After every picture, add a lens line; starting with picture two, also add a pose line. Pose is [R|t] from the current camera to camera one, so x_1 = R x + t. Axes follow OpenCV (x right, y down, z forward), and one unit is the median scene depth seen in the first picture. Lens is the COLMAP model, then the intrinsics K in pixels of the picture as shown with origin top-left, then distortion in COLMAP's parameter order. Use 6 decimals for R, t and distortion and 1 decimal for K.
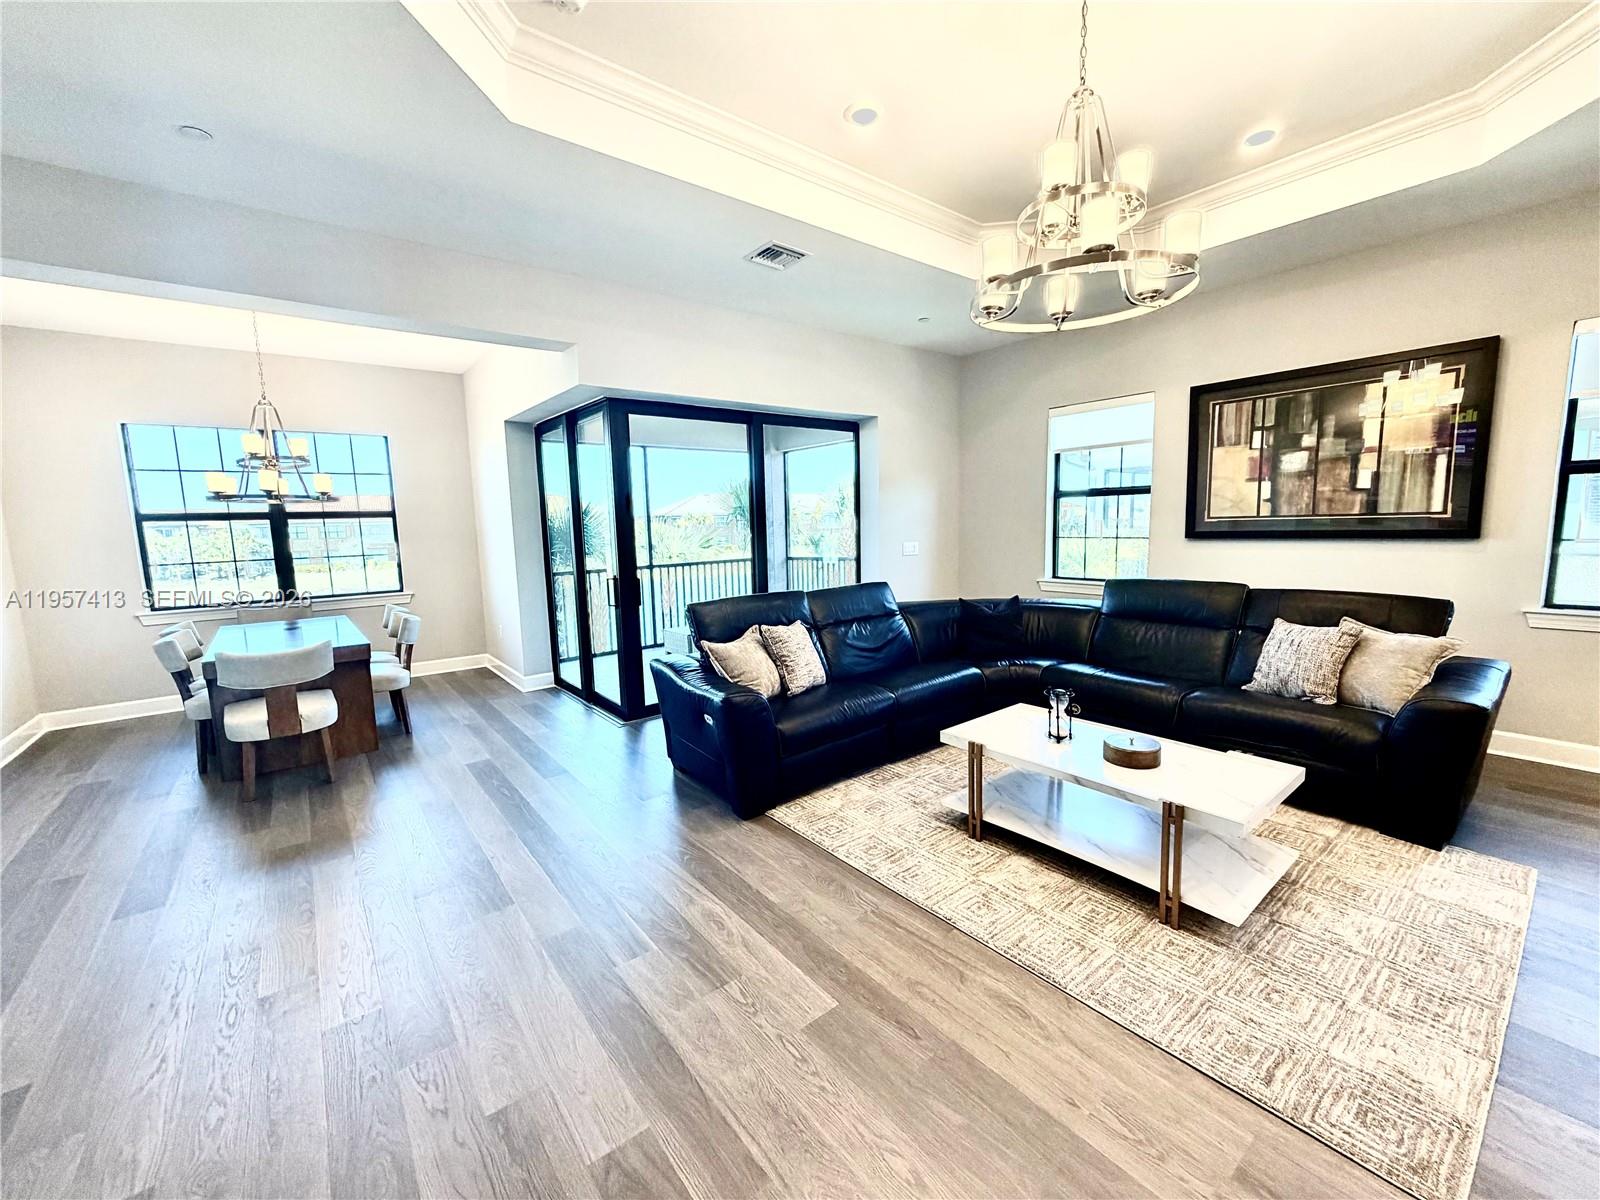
lens RADIAL K [[639.9, 0, 793.7], [0, 639.9, 599.1], [0, 0, 1]] dist [0.000187, 0.000048]
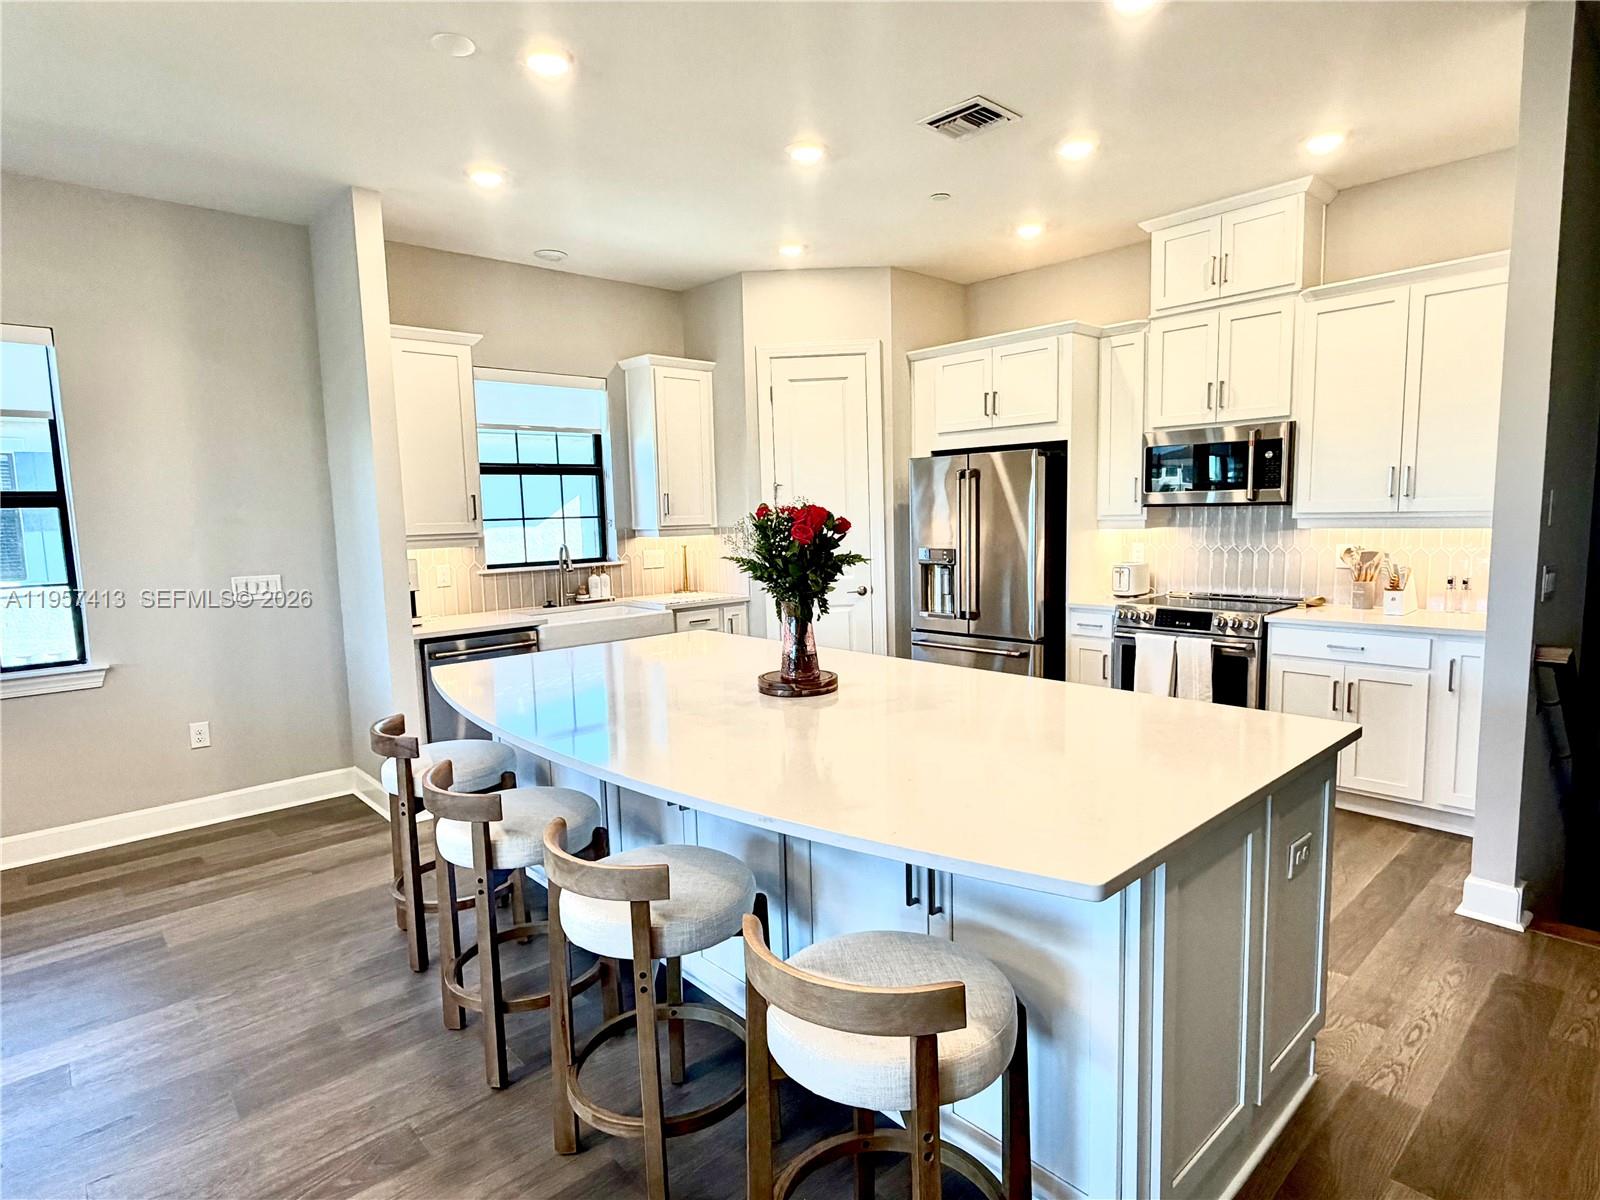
lens RADIAL K [[864.7, 0, 800.0], [0, 864.7, 600.0], [0, 0, 1]] dist [0.002008, 0.000520]
pose [[-0.067655, -0.076348, 0.994783, -0.141436], [0.149727, 0.984999, 0.085780, -0.020082], [-0.986410, 0.154750, -0.055209, 0.128347]]
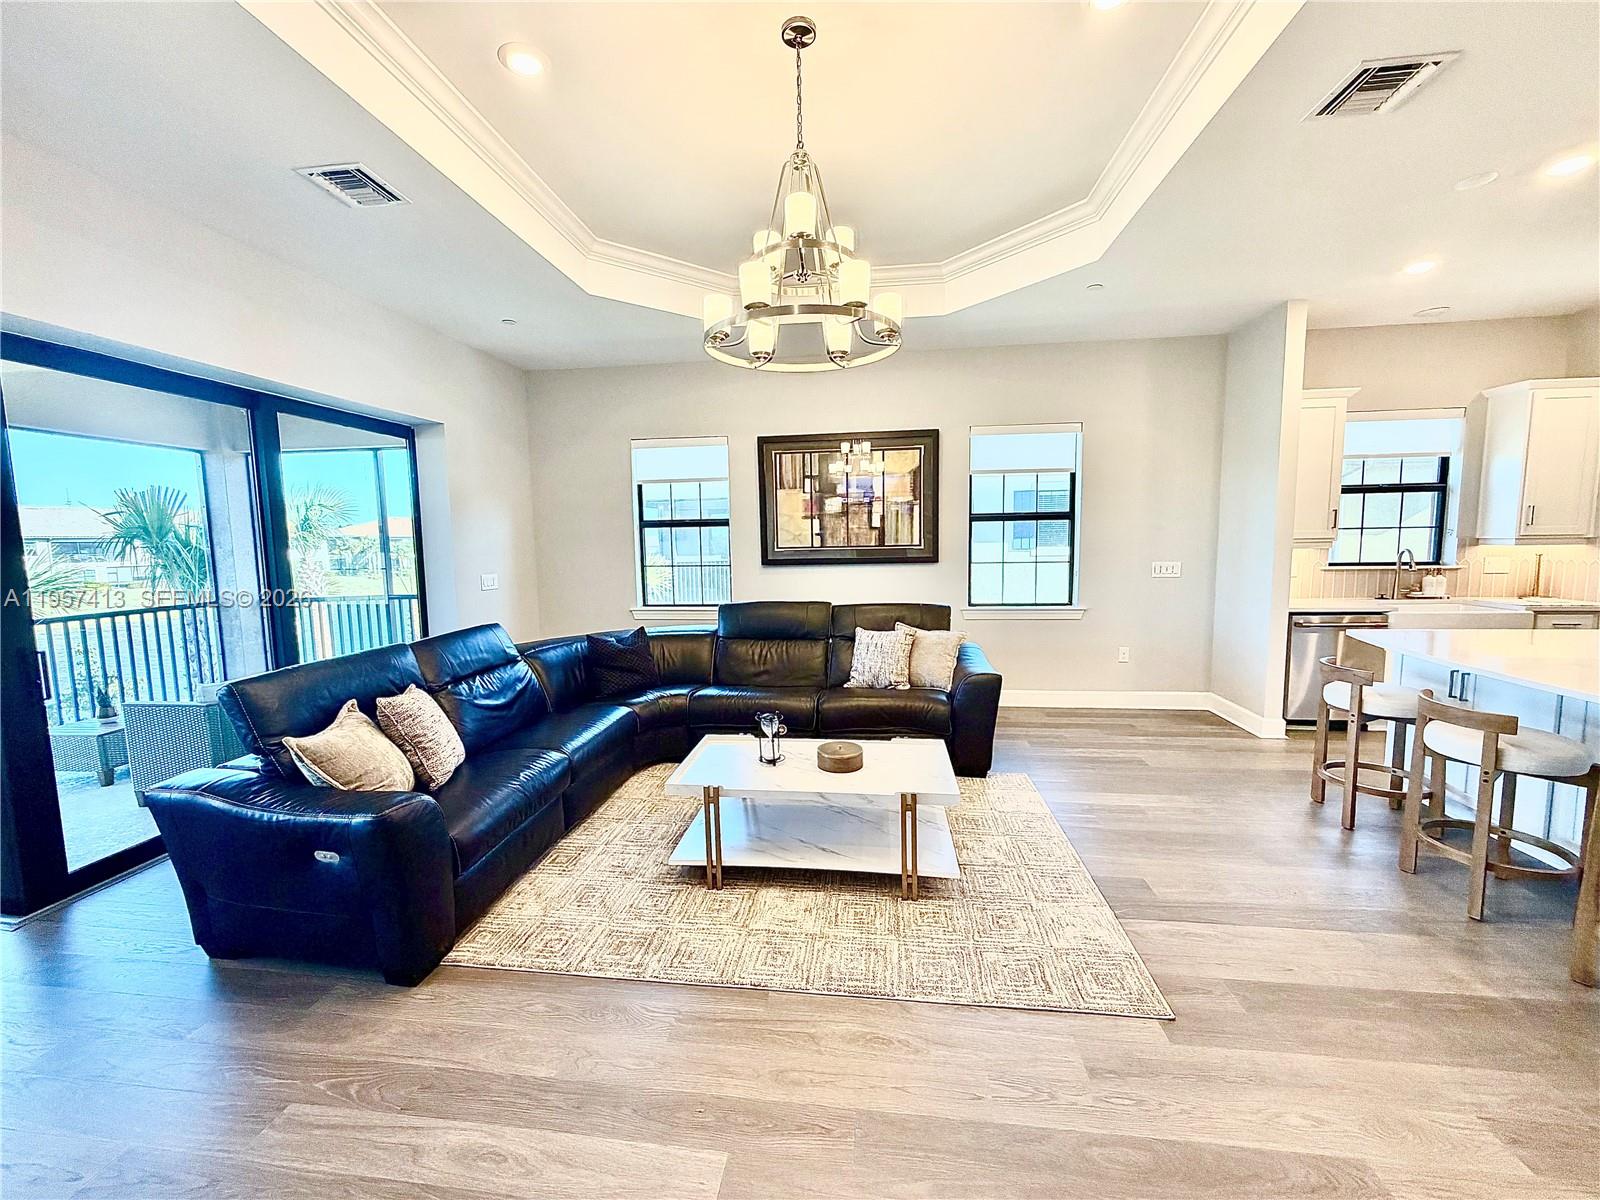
lens RADIAL K [[639.9, 0, 793.7], [0, 639.9, 599.1], [0, 0, 1]] dist [0.000187, 0.000048]
pose [[0.712444, -0.051723, 0.699821, -0.220662], [0.082747, 0.996514, -0.010589, -0.023364], [-0.696834, 0.065452, 0.714240, 0.182672]]
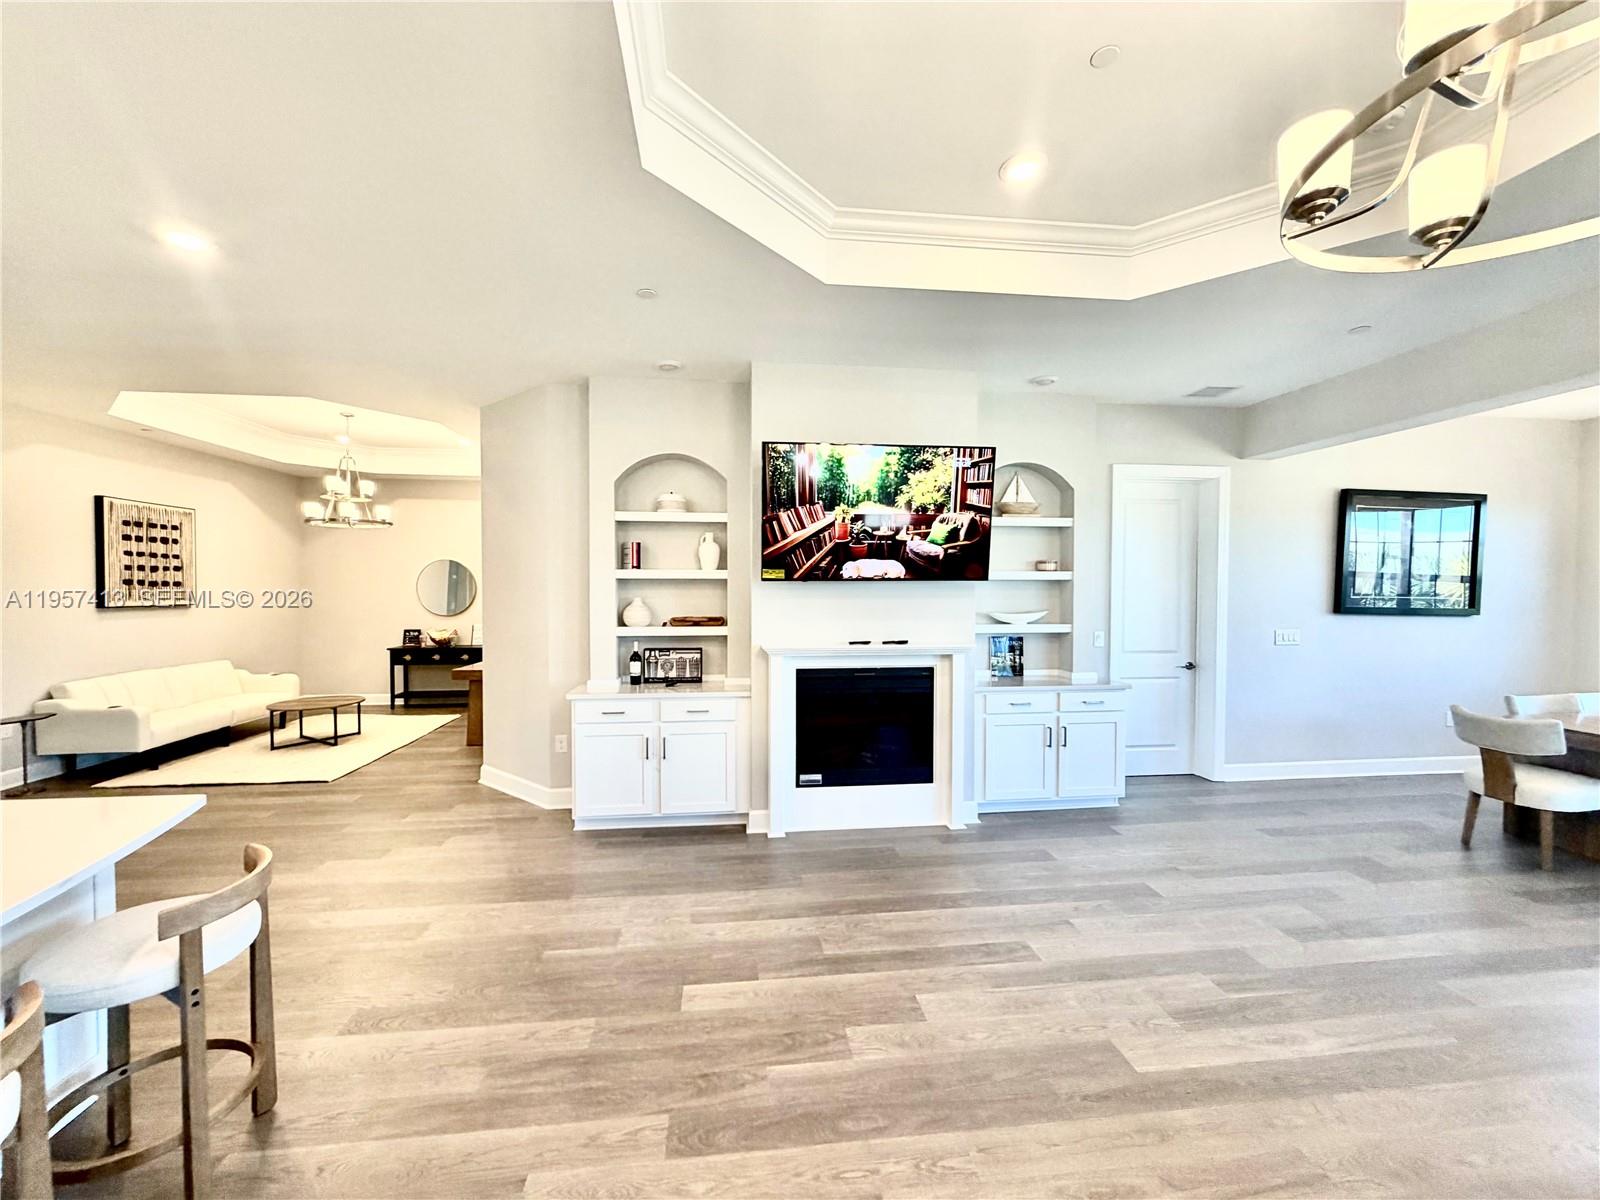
lens RADIAL K [[639.9, 0, 793.7], [0, 639.9, 599.1], [0, 0, 1]] dist [0.000187, 0.000048]
pose [[-0.522842, 0.042244, -0.851382, 0.696149], [-0.091800, 0.990172, 0.105506, -0.116139], [0.847472, 0.133320, -0.513825, 0.534001]]
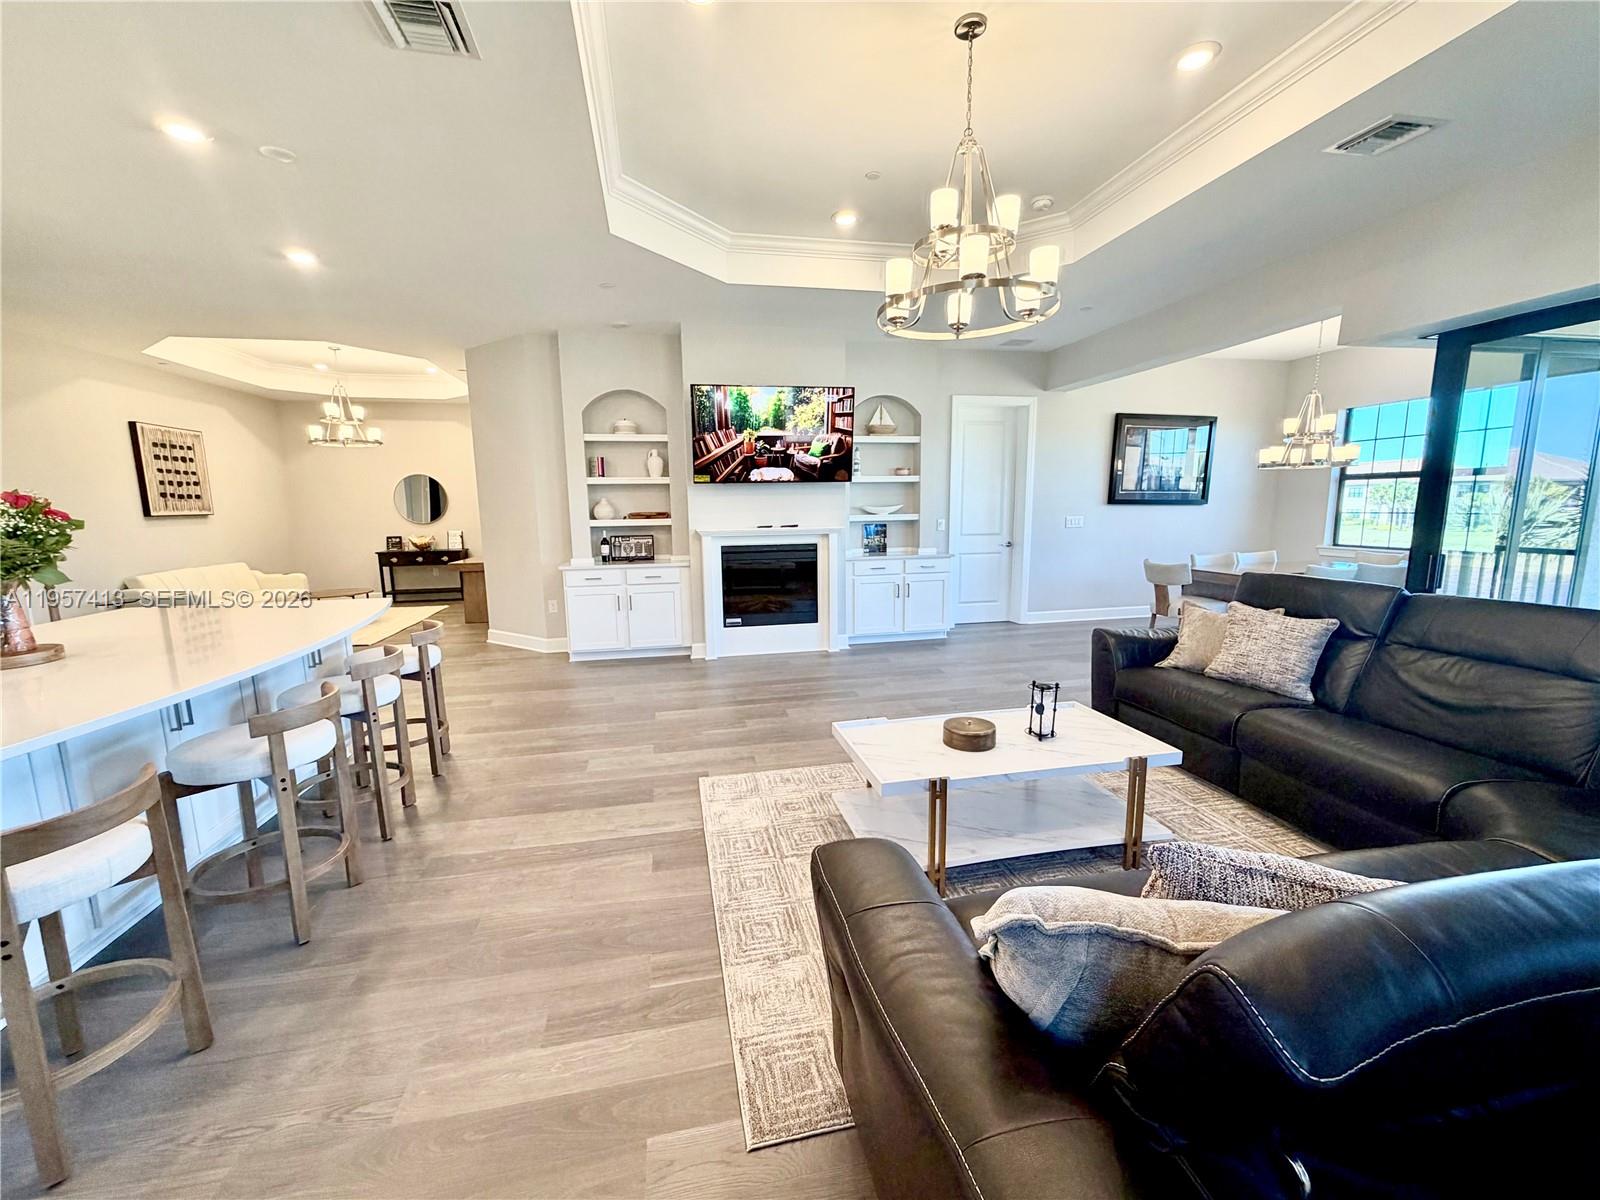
lens RADIAL K [[635.2, 0, 800.0], [0, 635.2, 600.0], [0, 0, 1]] dist [-0.000595, -0.000056]
pose [[-0.434227, 0.170567, -0.884508, 1.123373], [-0.084373, 0.969892, 0.228453, -0.127982], [0.896843, 0.173829, -0.406762, 0.850749]]
